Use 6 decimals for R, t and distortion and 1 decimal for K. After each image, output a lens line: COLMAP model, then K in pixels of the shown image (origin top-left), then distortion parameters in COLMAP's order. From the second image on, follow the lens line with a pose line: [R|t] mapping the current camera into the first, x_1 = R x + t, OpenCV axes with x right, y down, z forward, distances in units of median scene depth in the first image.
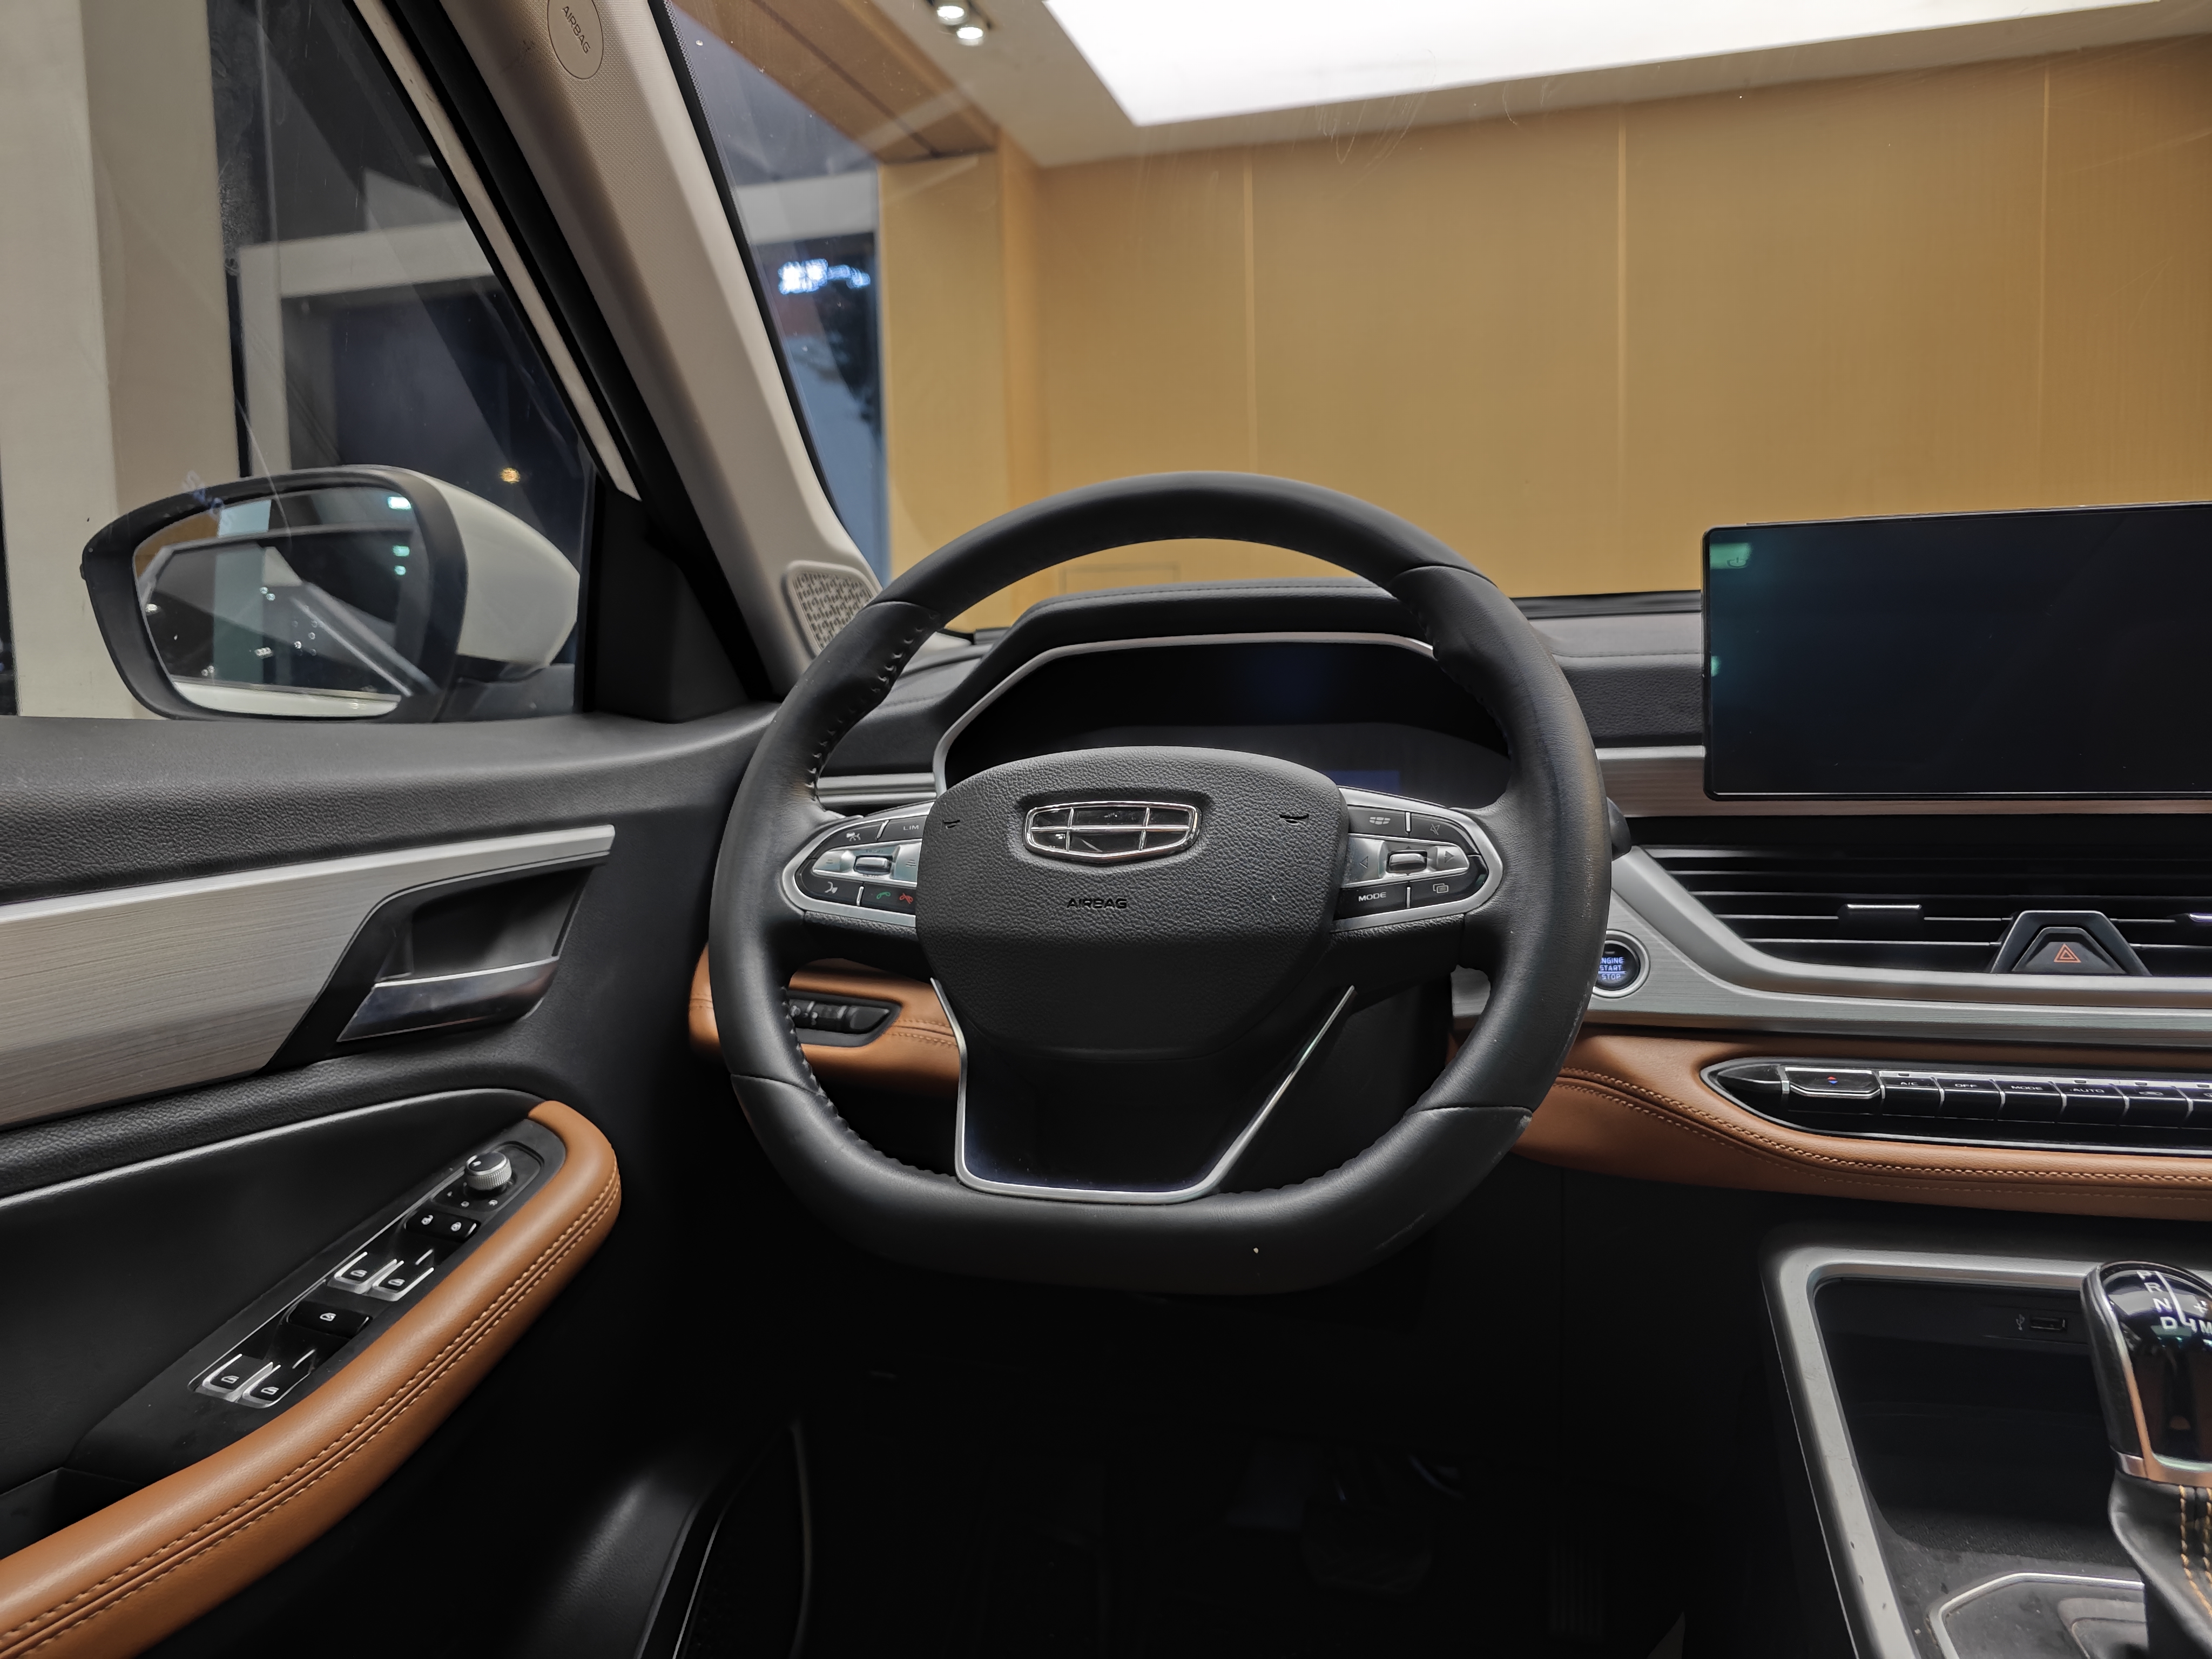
lens RADIAL K [[1526.3, 0, 1119.2], [0, 1526.3, 821.1], [0, 0, 1]] dist [0.023692, -0.031579]
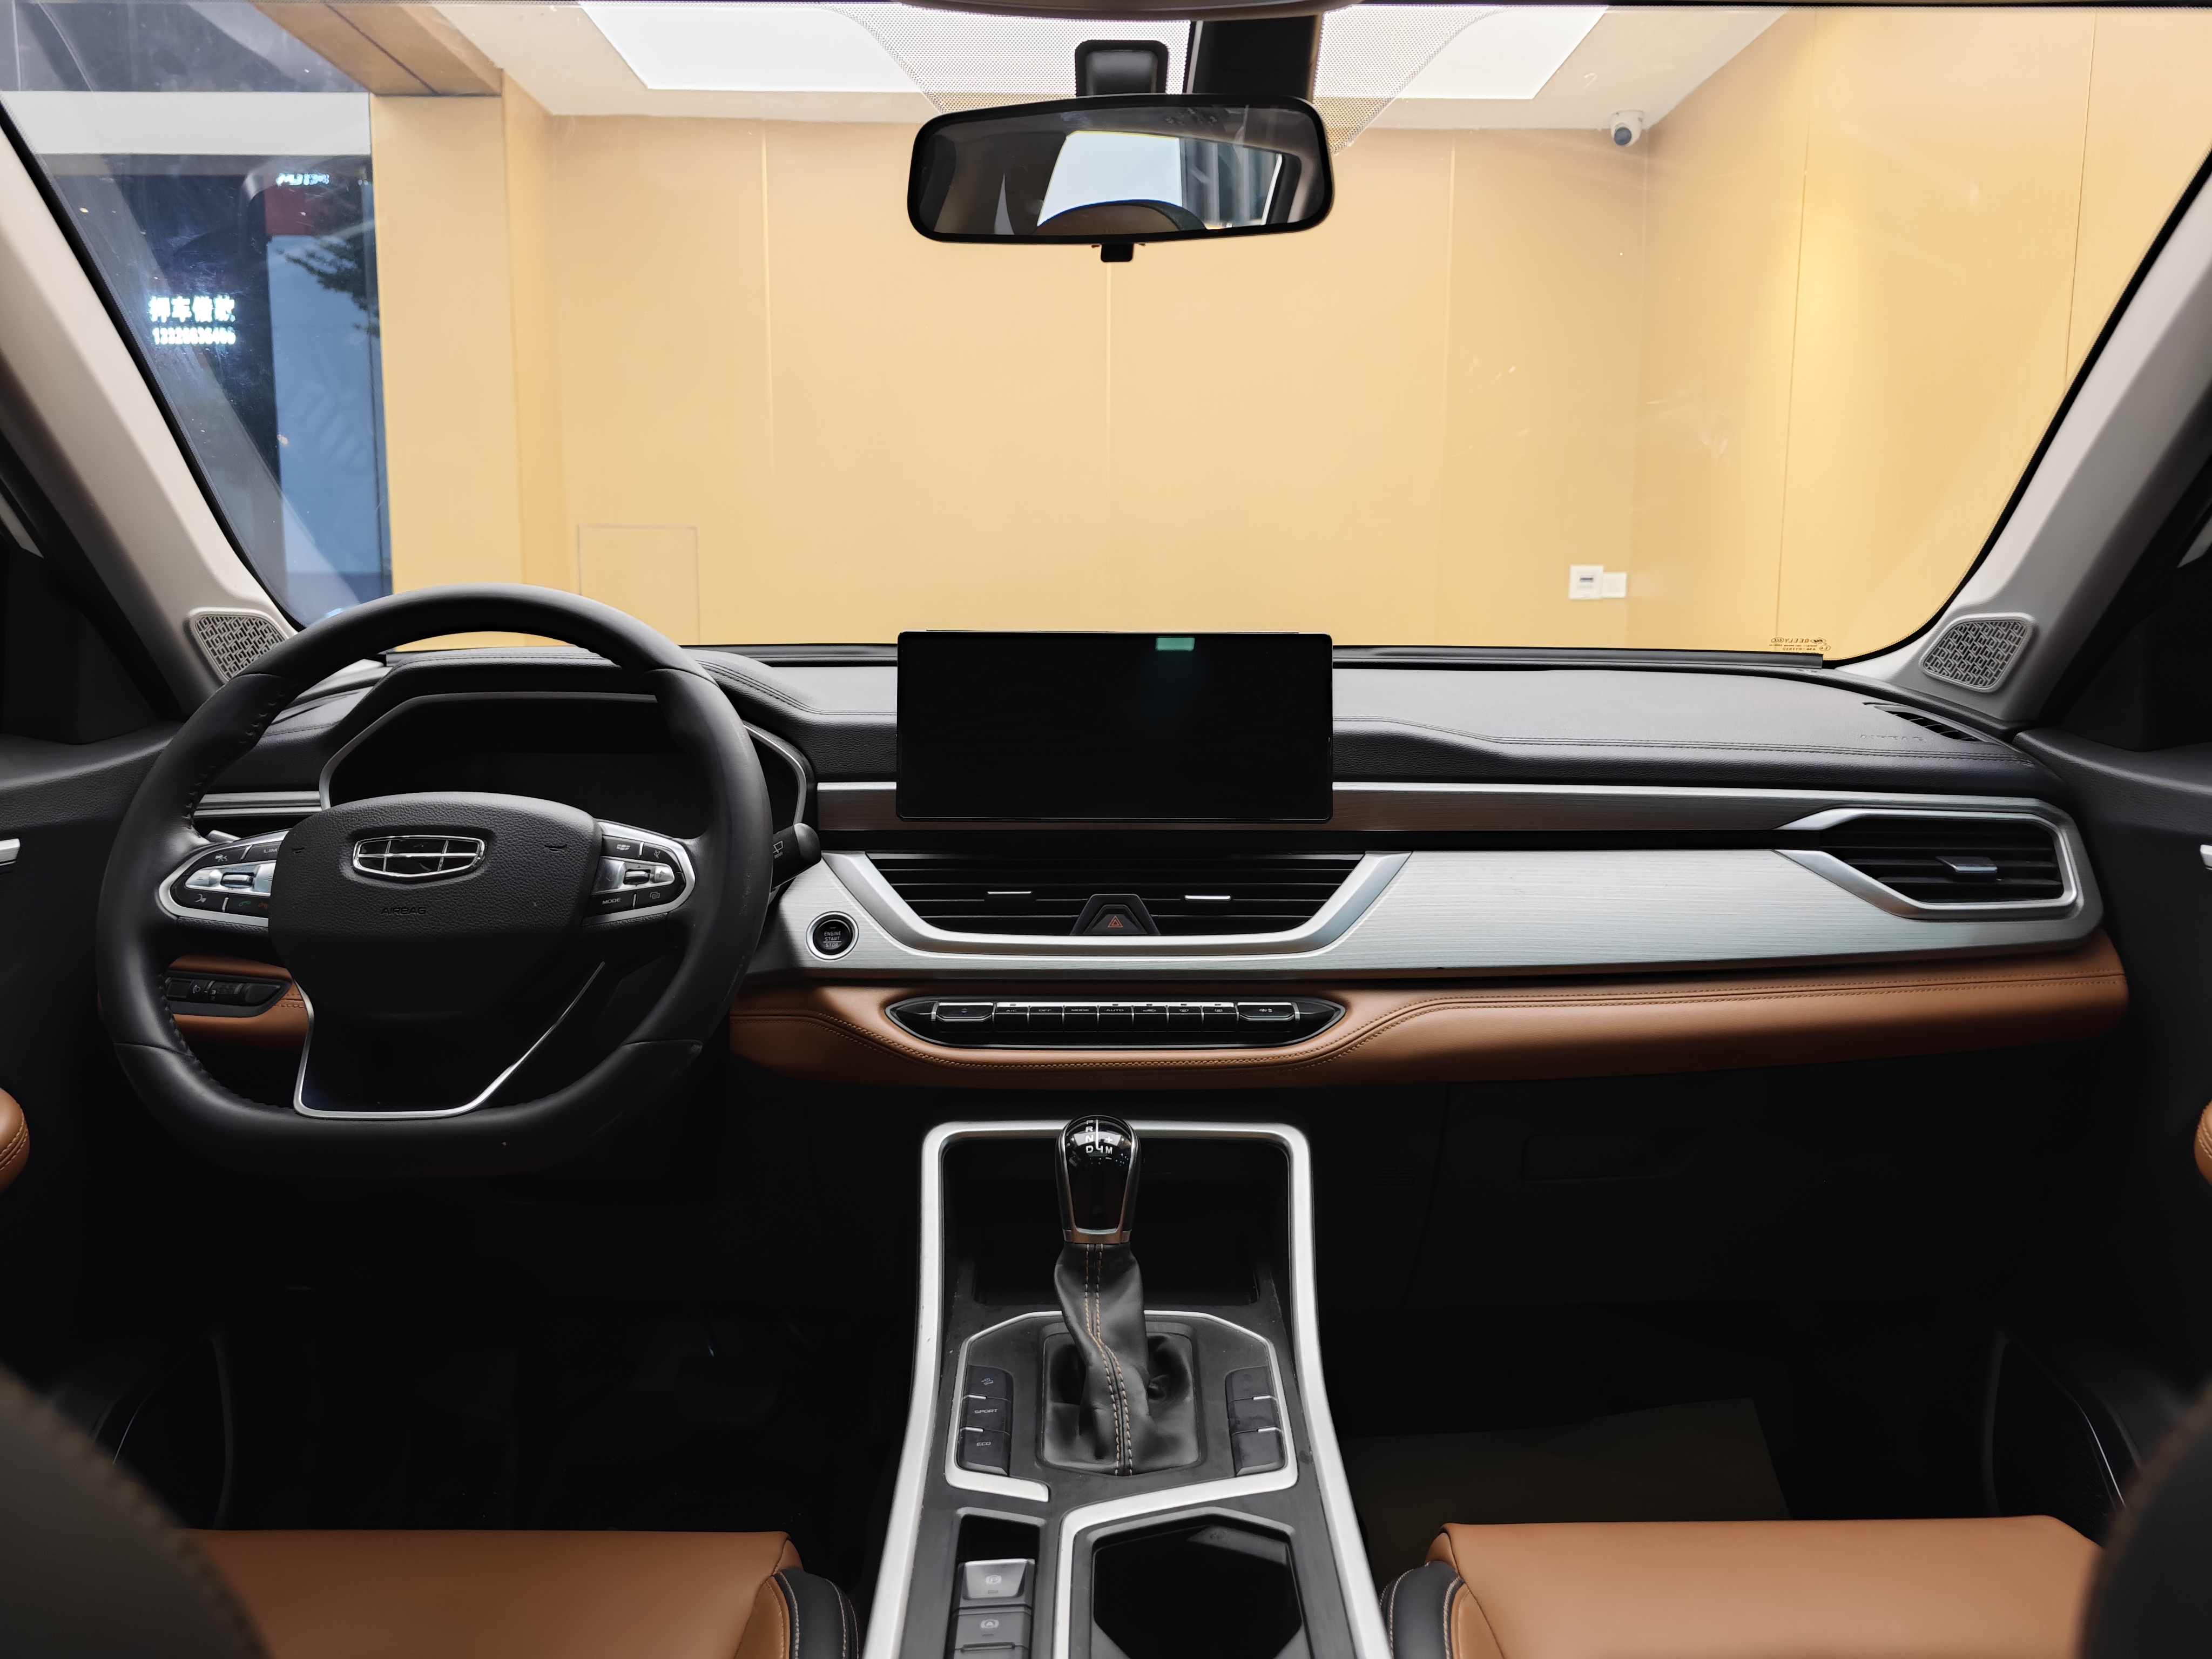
lens RADIAL K [[1490.2, 0, 1103.3], [0, 1490.2, 819.8], [0, 0, 1]] dist [0.029353, -0.038865]
pose [[0.960679, -0.005987, 0.277598, 0.191718], [-0.004198, 0.999340, 0.036079, -0.070829], [-0.277631, -0.035825, 0.960019, -0.432719]]
